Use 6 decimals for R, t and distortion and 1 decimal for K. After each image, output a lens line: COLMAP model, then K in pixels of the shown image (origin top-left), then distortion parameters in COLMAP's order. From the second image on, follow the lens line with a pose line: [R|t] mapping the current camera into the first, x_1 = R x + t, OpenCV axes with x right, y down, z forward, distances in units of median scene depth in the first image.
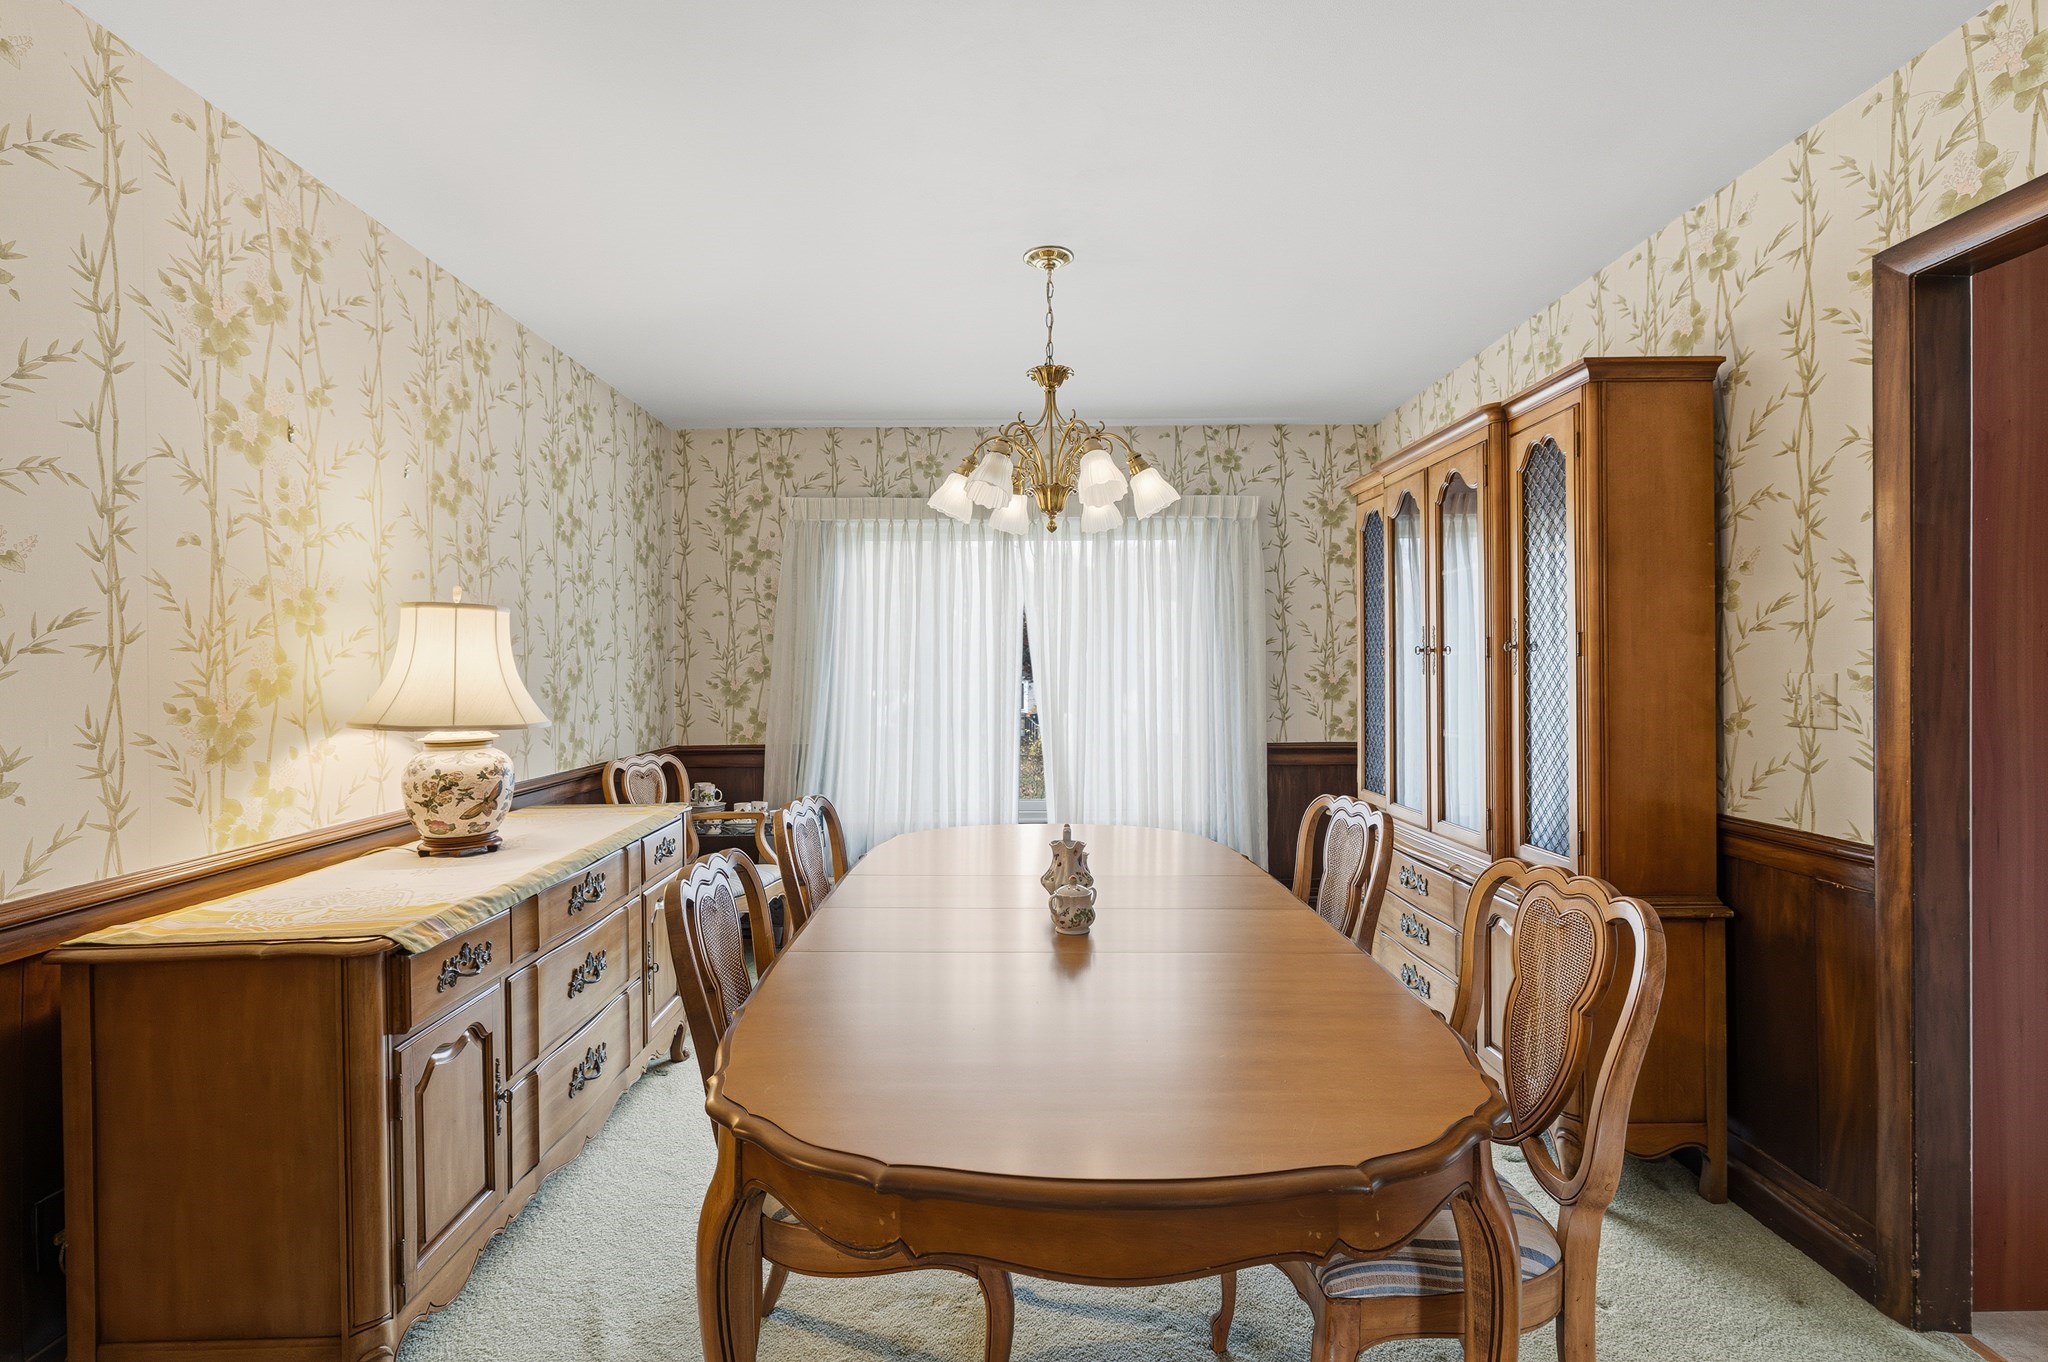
lens RADIAL K [[935.3, 0, 1024.0], [0, 935.3, 681.0], [0, 0, 1]] dist [-0.000199, -0.000355]
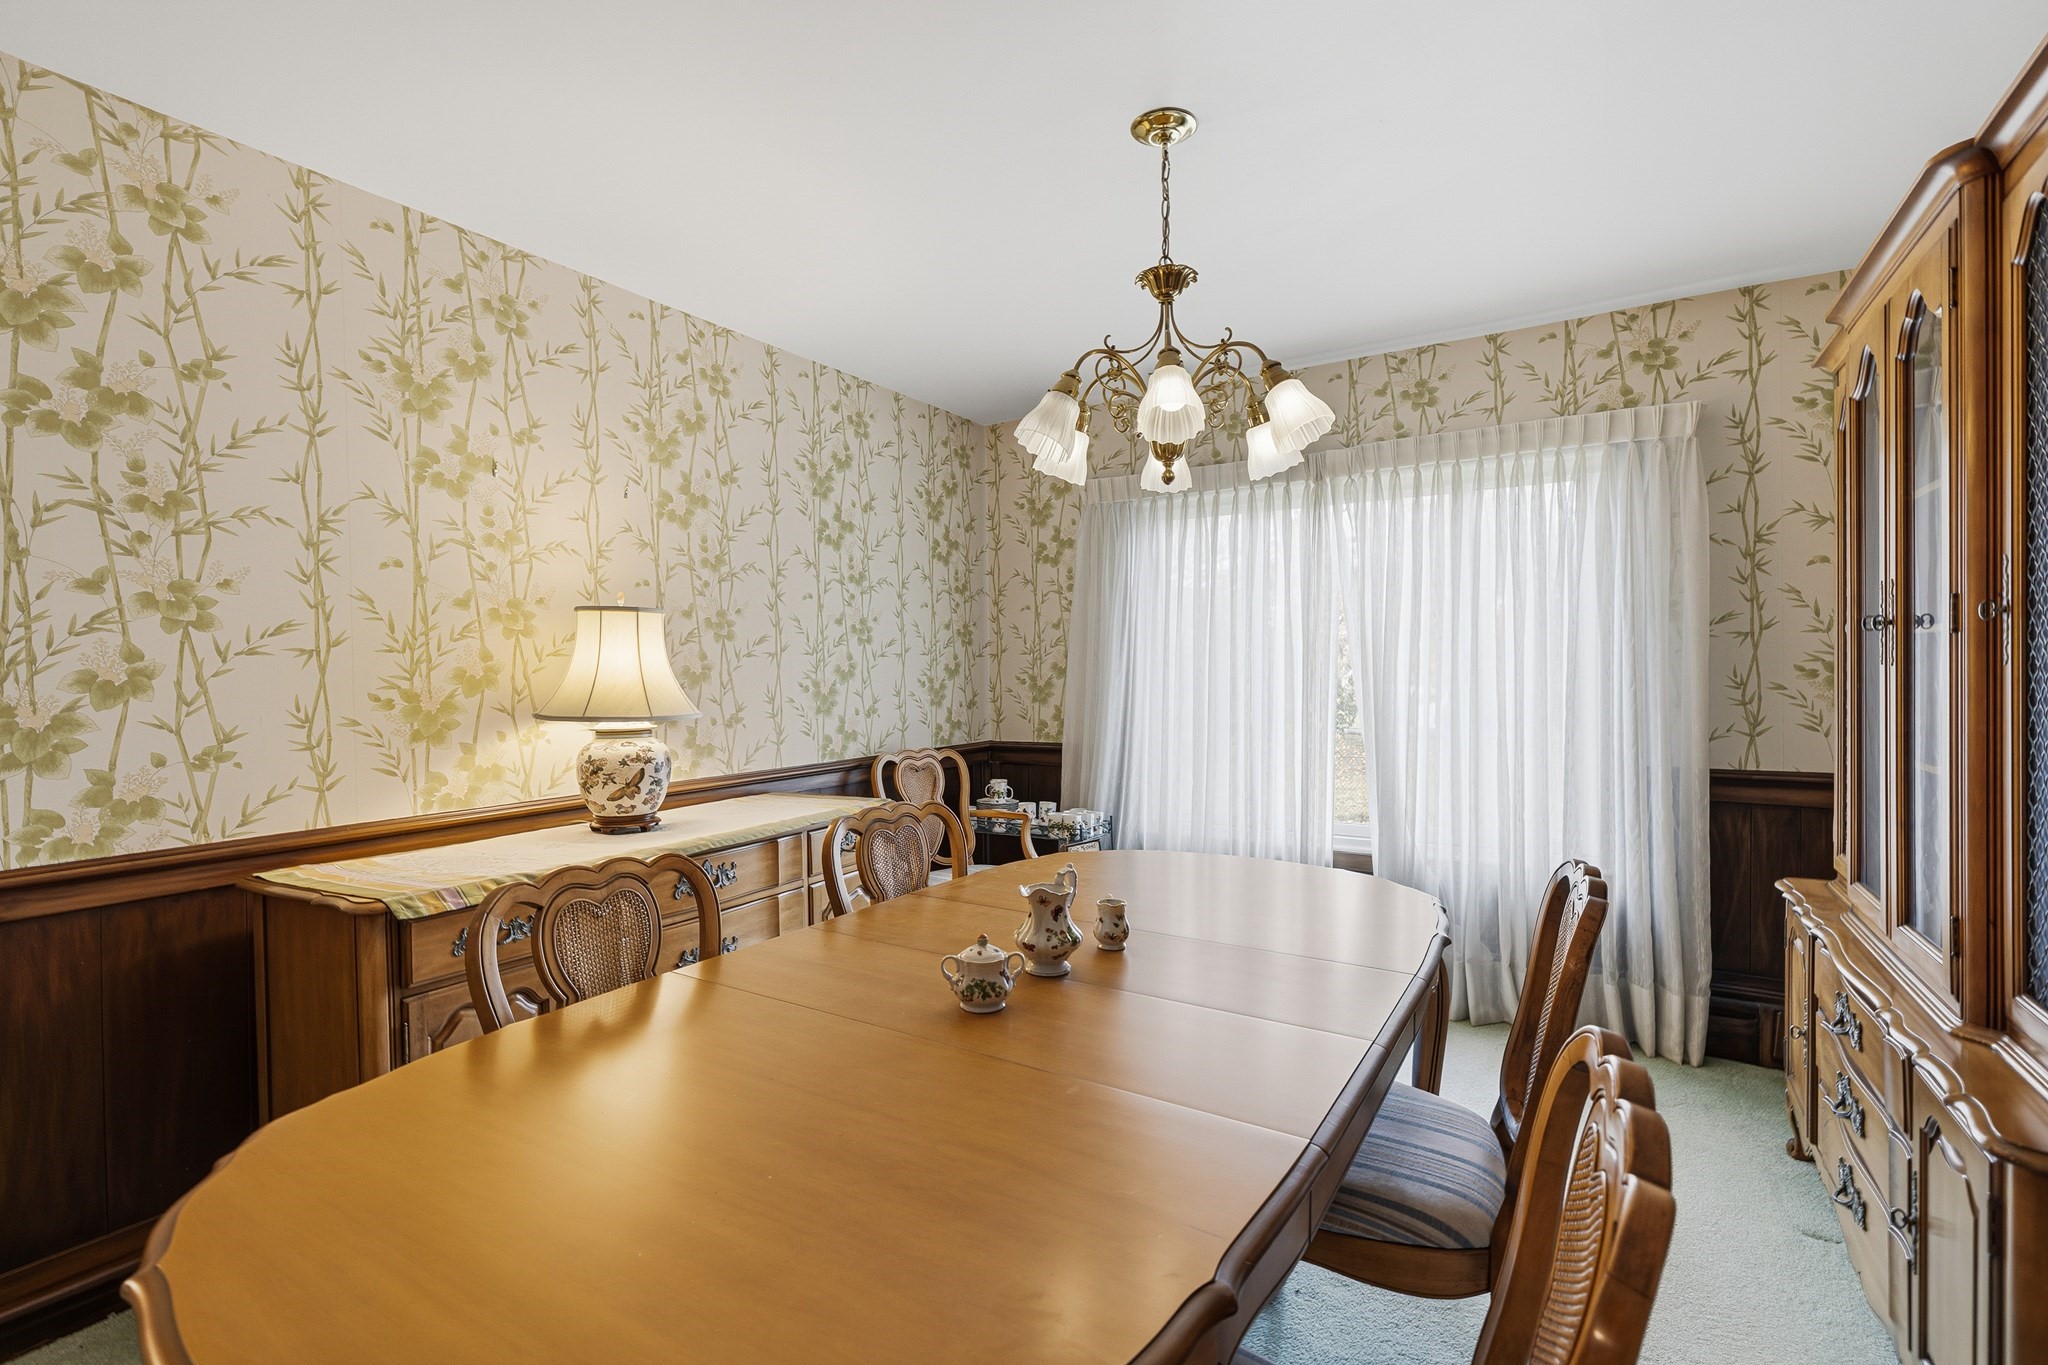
lens RADIAL K [[951.3, 0, 1024.2], [0, 951.3, 692.6], [0, 0, 1]] dist [0.001160, -0.000009]
pose [[0.841815, 0.009076, -0.539690, 0.421718], [-0.000155, 0.999863, 0.016572, 0.000562], [0.539766, -0.013867, 0.841701, 0.317710]]
